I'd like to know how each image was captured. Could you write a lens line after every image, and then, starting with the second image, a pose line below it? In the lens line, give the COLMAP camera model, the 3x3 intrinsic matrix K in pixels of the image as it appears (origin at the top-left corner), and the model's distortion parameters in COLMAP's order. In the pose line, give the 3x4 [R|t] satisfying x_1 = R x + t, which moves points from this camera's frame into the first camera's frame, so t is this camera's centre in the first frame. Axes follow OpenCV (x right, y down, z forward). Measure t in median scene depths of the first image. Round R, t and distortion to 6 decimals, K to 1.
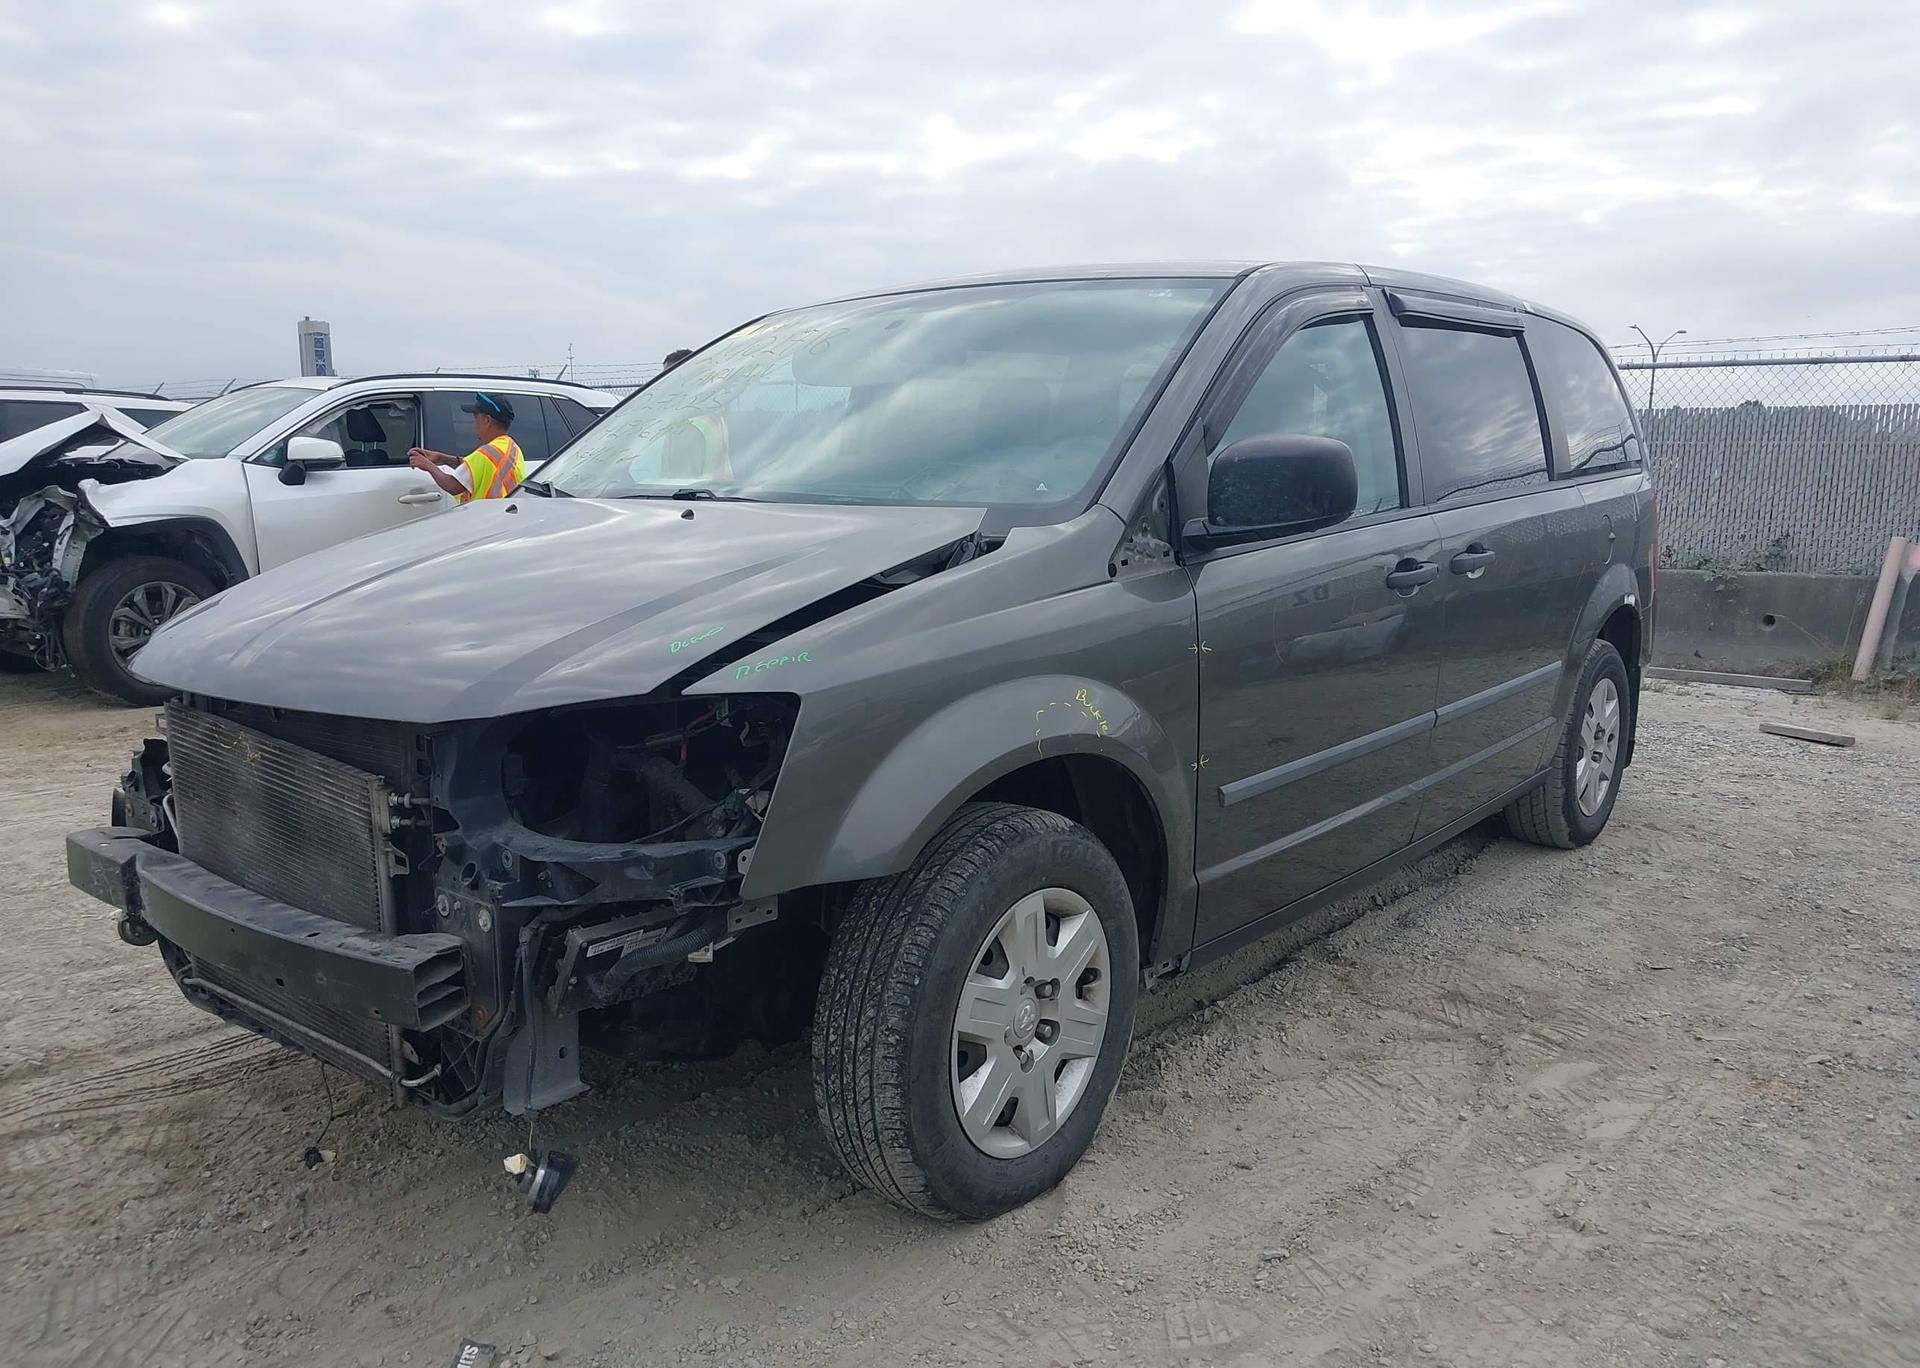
lens RADIAL K [[1536.7, 0, 960.3], [0, 1536.7, 679.4], [0, 0, 1]] dist [0.038525, -0.054814]
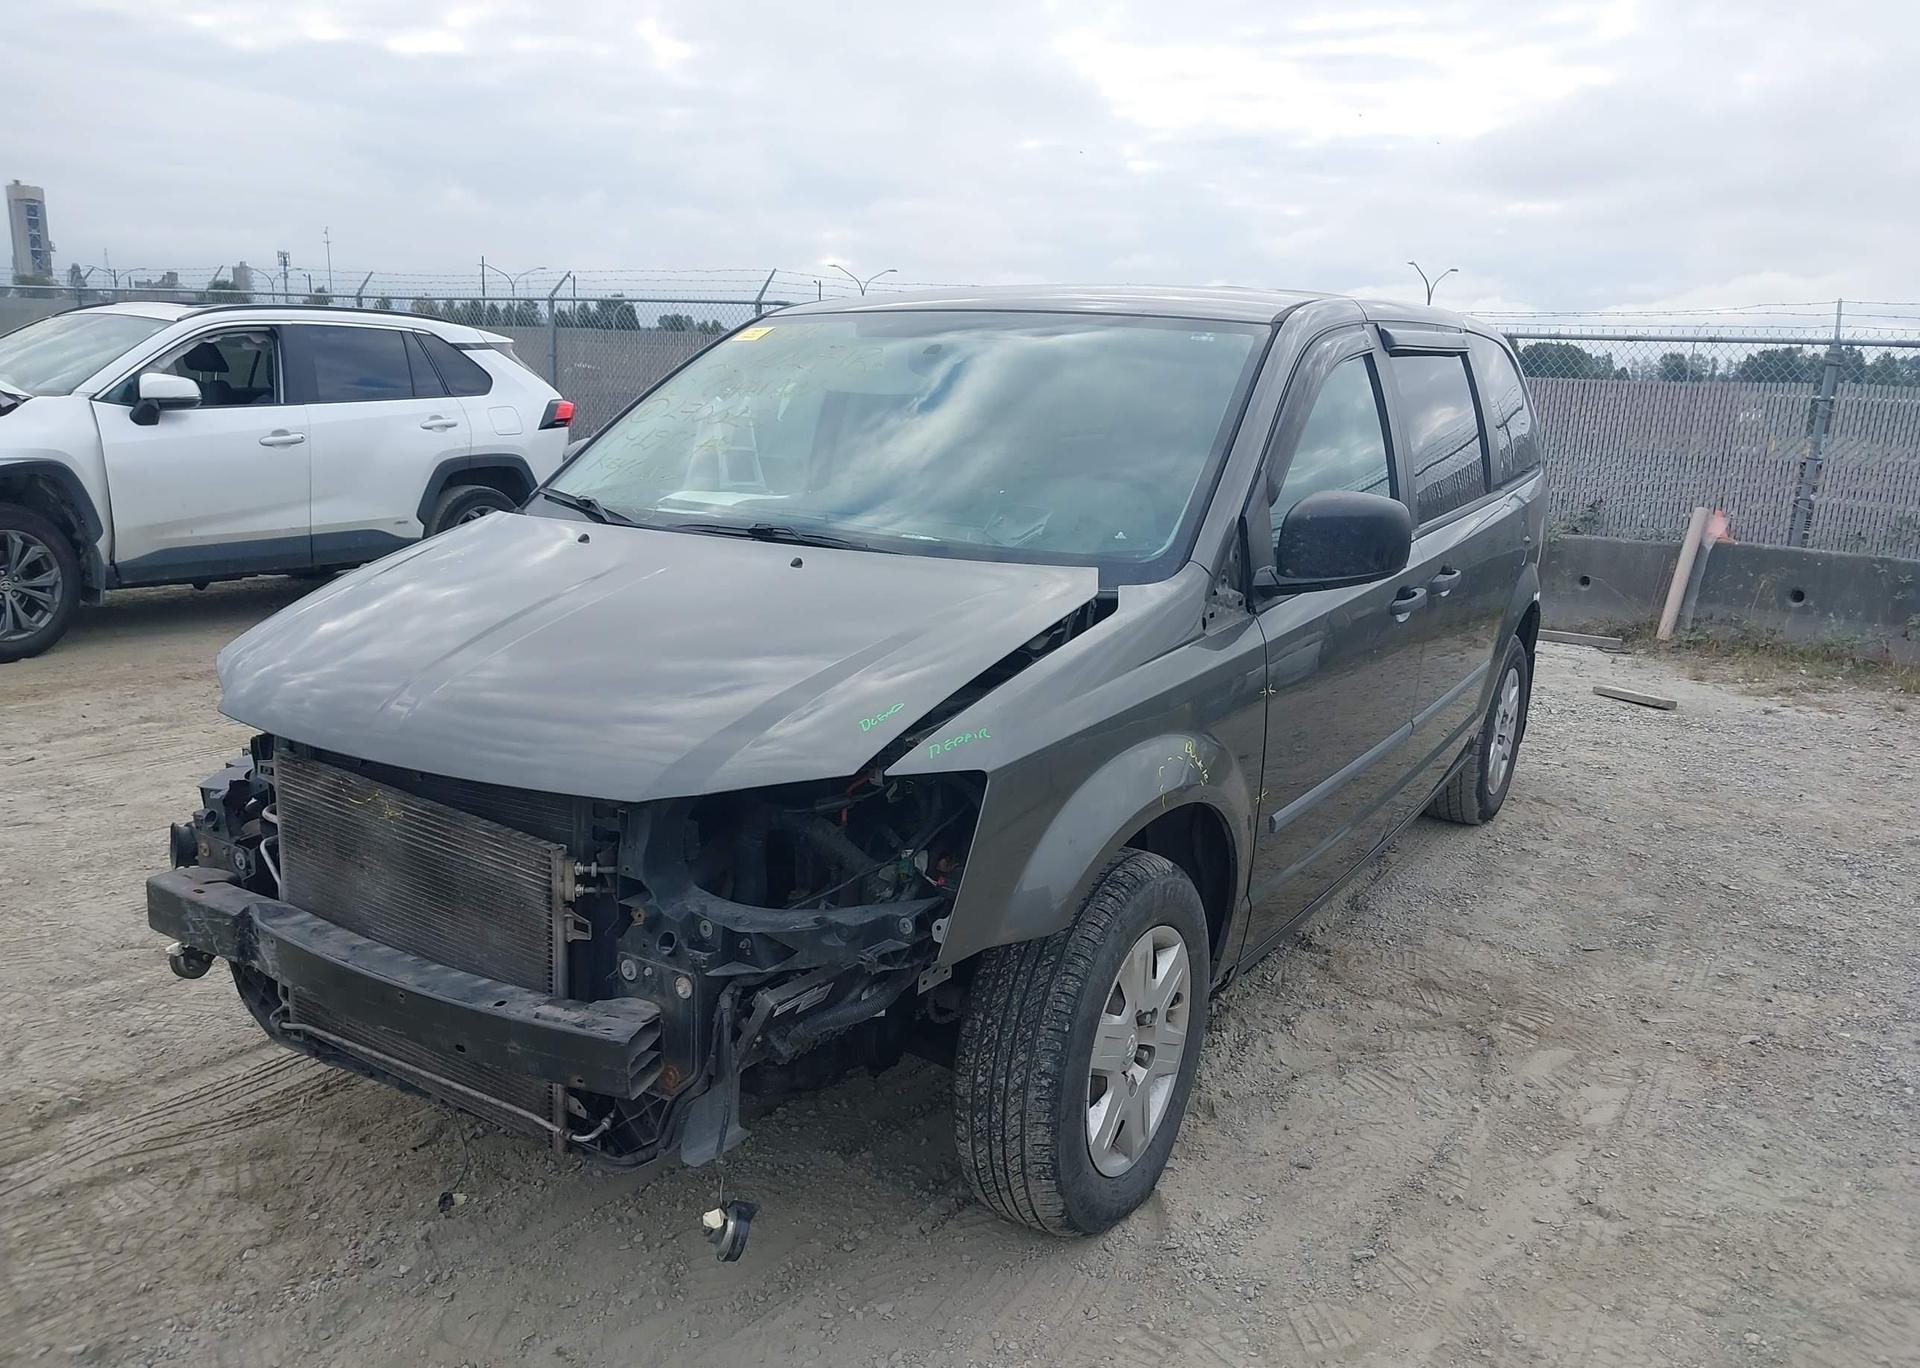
lens RADIAL K [[1546.4, 0, 969.4], [0, 1546.4, 680.6], [0, 0, 1]] dist [0.019743, -0.020128]
pose [[0.989282, 0.004660, 0.145944, -0.217489], [-0.013048, 0.998313, 0.056570, -0.090207], [-0.145435, -0.057868, 0.987674, -0.035586]]
